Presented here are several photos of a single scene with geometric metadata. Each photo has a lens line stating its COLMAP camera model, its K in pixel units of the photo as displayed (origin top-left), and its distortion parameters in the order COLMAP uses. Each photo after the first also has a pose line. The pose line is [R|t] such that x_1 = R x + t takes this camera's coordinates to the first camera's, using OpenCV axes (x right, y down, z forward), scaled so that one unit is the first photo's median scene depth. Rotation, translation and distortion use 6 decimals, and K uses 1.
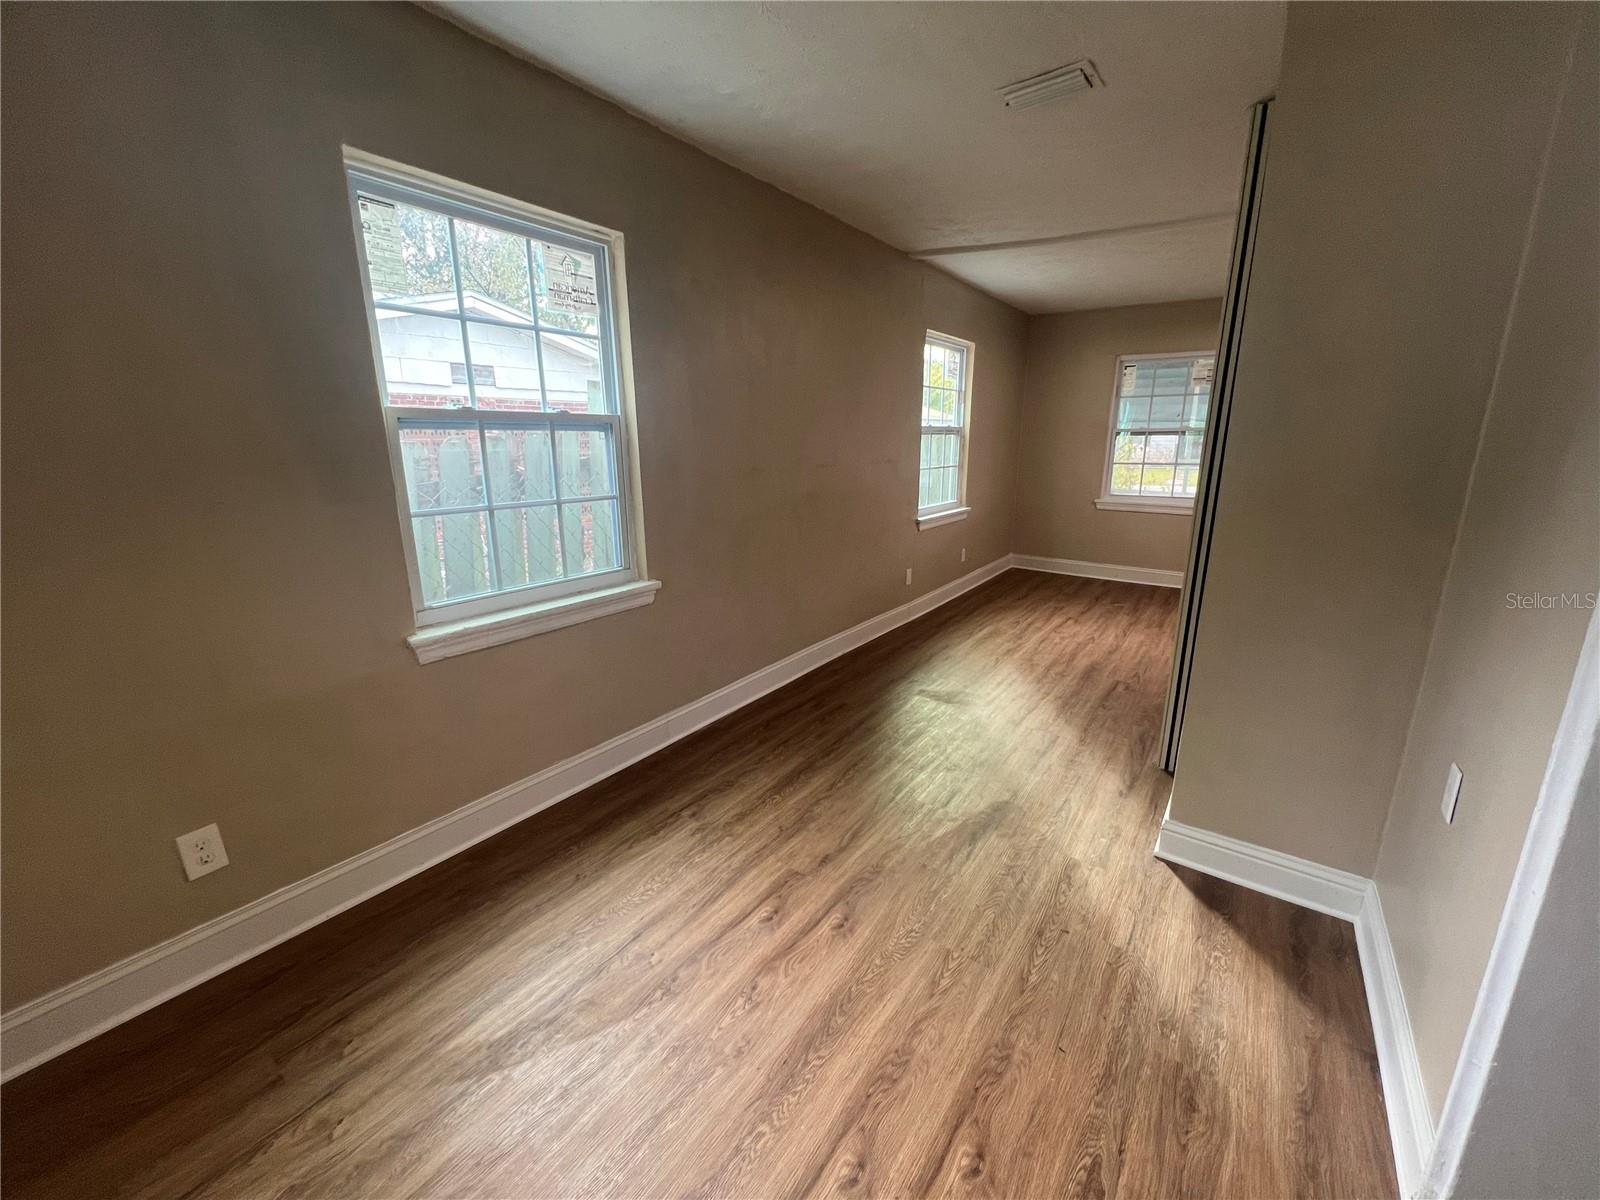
lens RADIAL K [[641.9, 0, 803.2], [0, 641.9, 594.6], [0, 0, 1]] dist [0.000678, 0.000052]
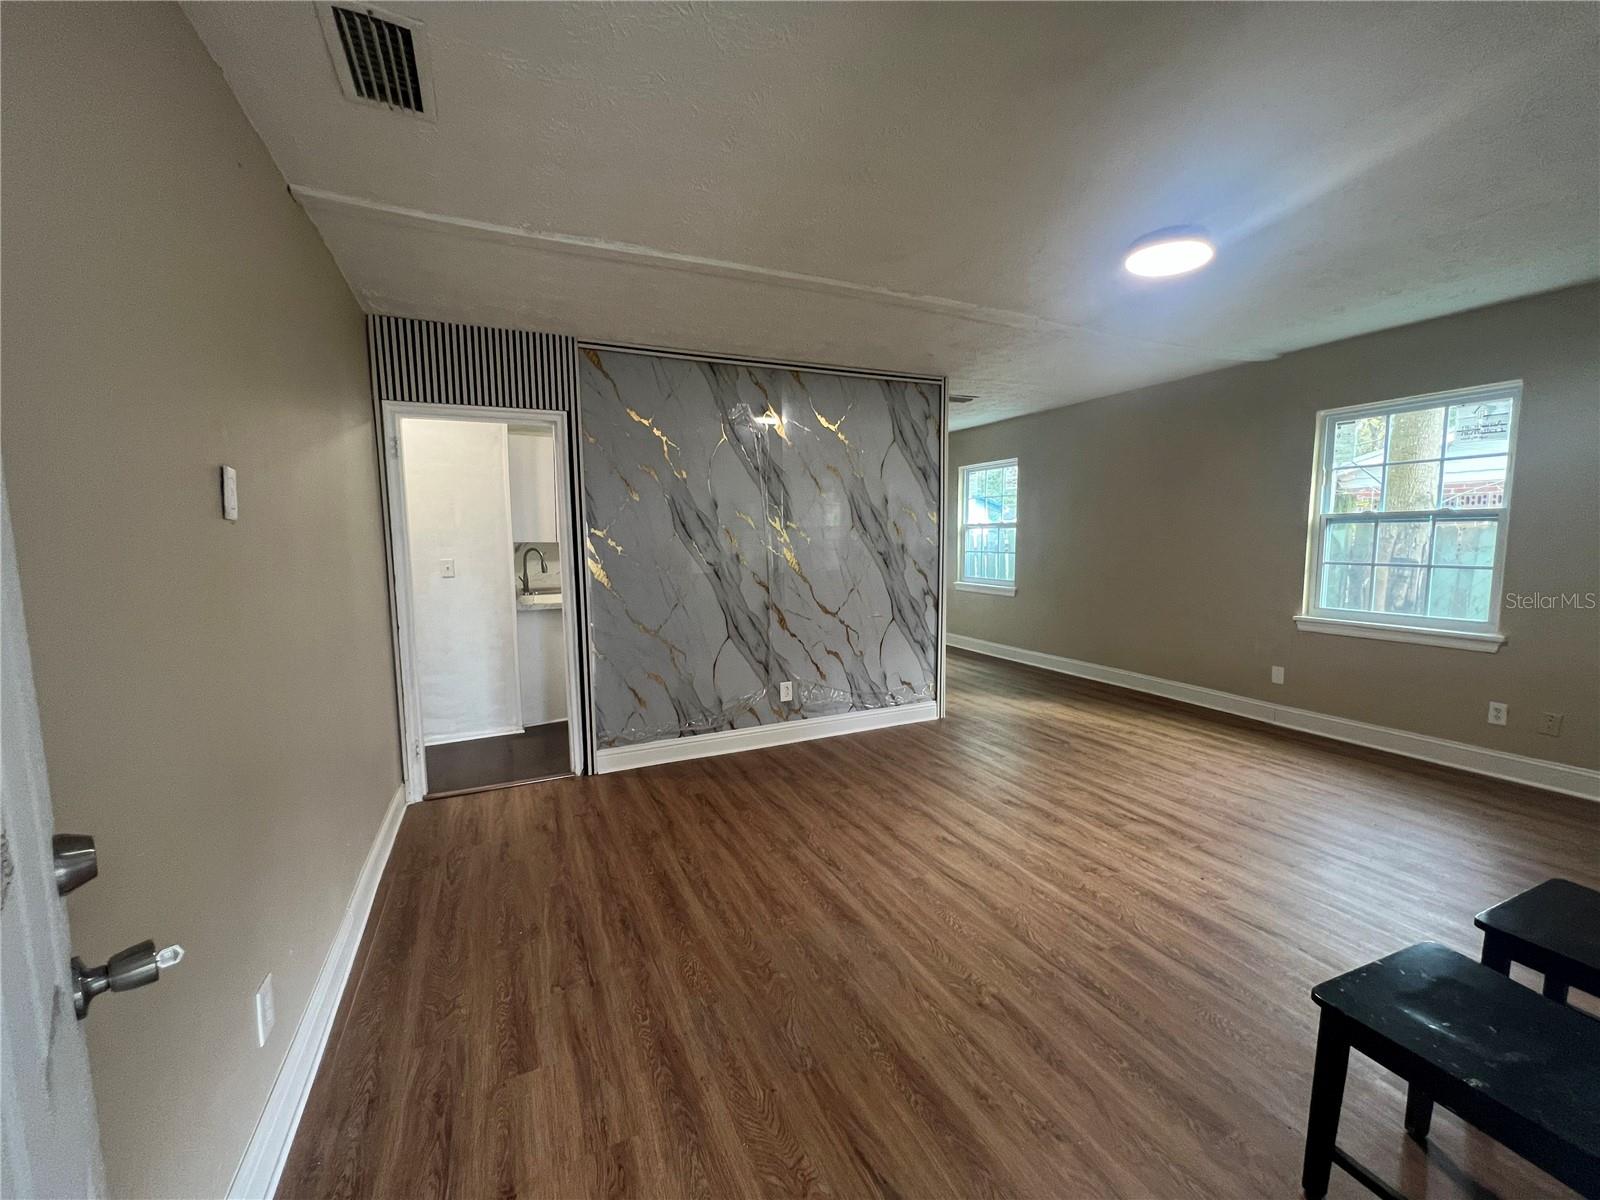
lens RADIAL K [[641.9, 0, 800.1], [0, 641.9, 597.3], [0, 0, 1]] dist [0.000678, 0.000052]
pose [[-0.493127, 0.092705, -0.865004, 2.424789], [-0.191635, 0.958307, 0.211953, -0.374787], [0.848588, 0.270284, -0.454801, 1.515684]]
